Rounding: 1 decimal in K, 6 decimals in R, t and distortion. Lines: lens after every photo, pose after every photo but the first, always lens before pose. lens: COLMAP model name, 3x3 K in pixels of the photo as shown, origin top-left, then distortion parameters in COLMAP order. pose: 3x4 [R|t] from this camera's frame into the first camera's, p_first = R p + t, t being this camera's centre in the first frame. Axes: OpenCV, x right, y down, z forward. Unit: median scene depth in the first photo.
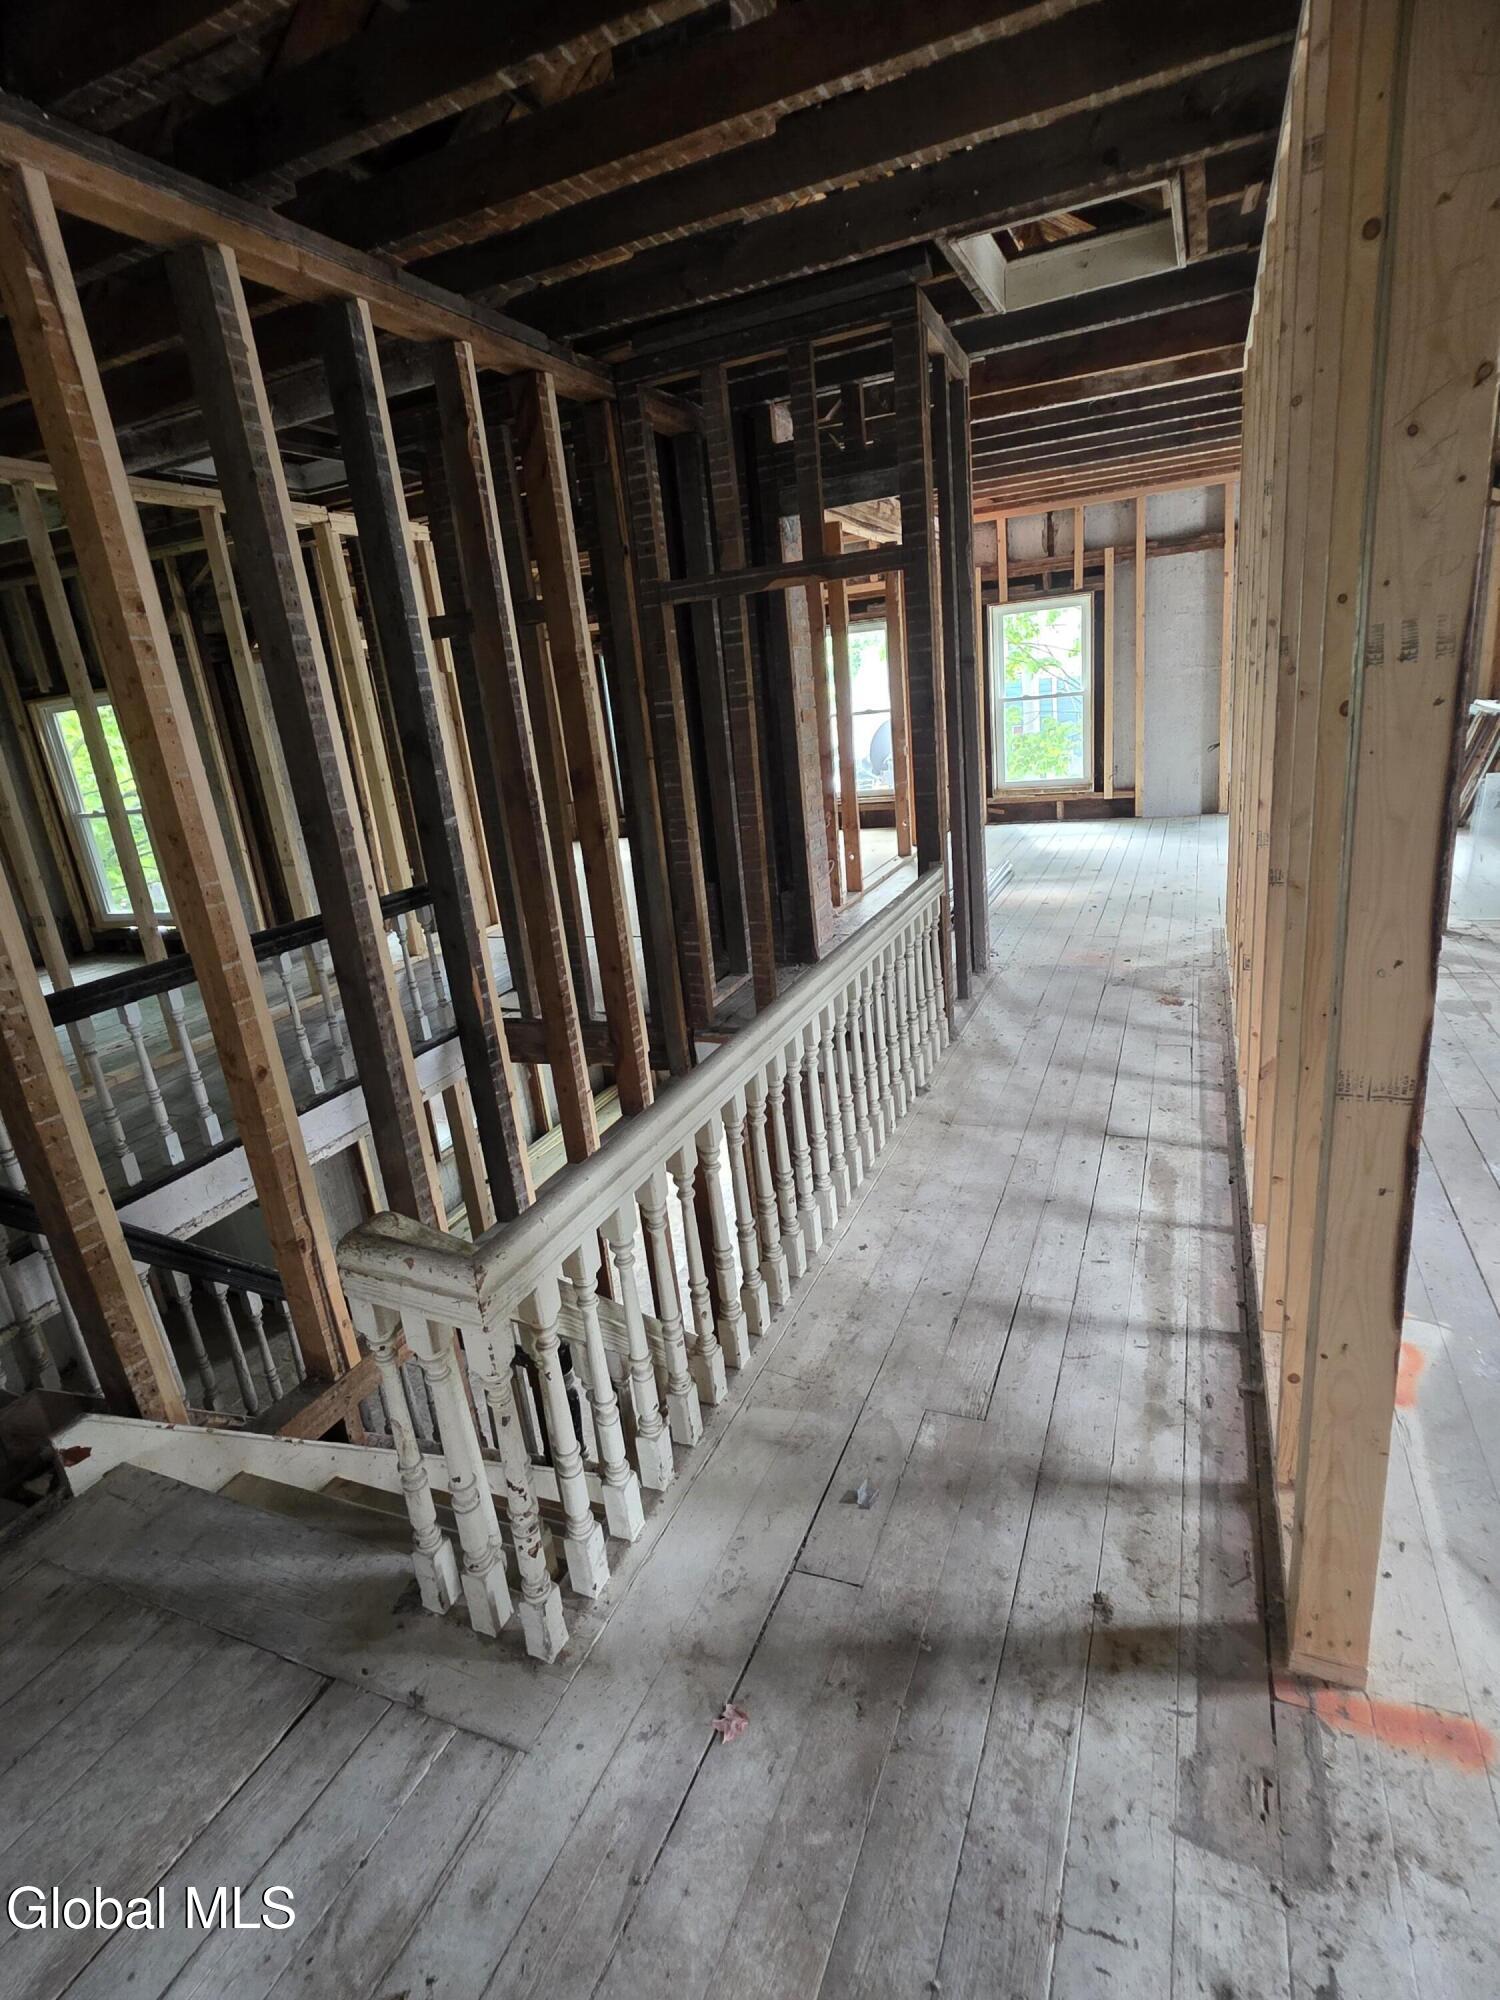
lens RADIAL K [[997.2, 0, 747.6], [0, 997.2, 1003.4], [0, 0, 1]] dist [0.002069, -0.000536]
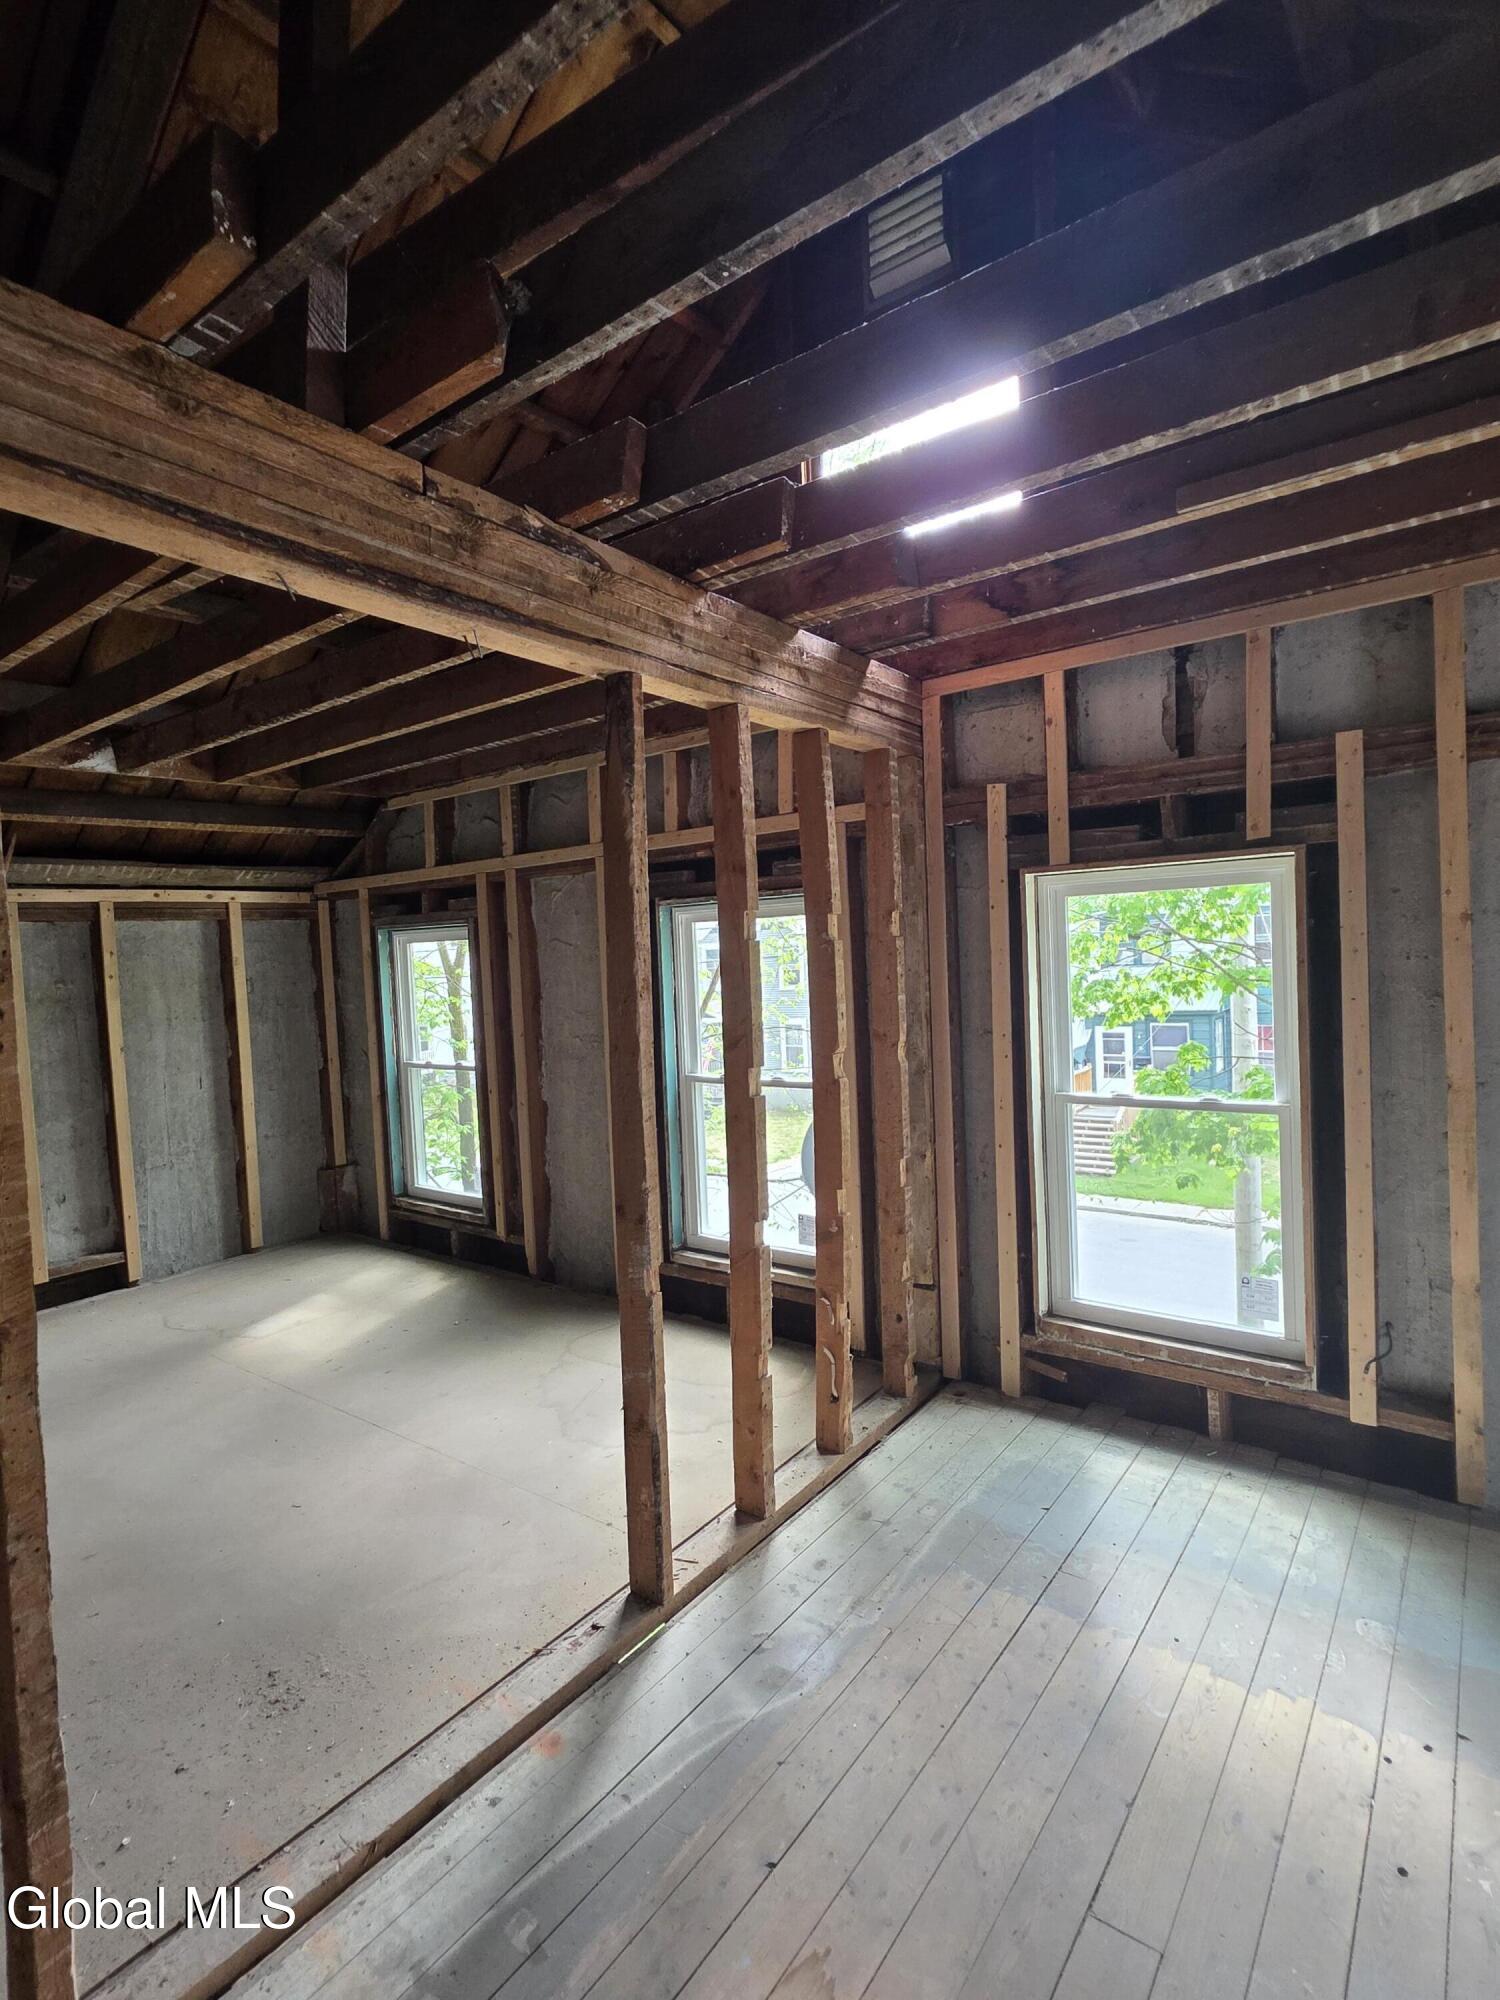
lens RADIAL K [[997.2, 0, 755.6], [0, 997.2, 996.2], [0, 0, 1]] dist [0.002069, -0.000536]
pose [[0.975451, 0.071054, -0.208437, 0.224168], [-0.121429, 0.963165, -0.239934, -0.241502], [0.183711, 0.259354, 0.948149, 0.613695]]
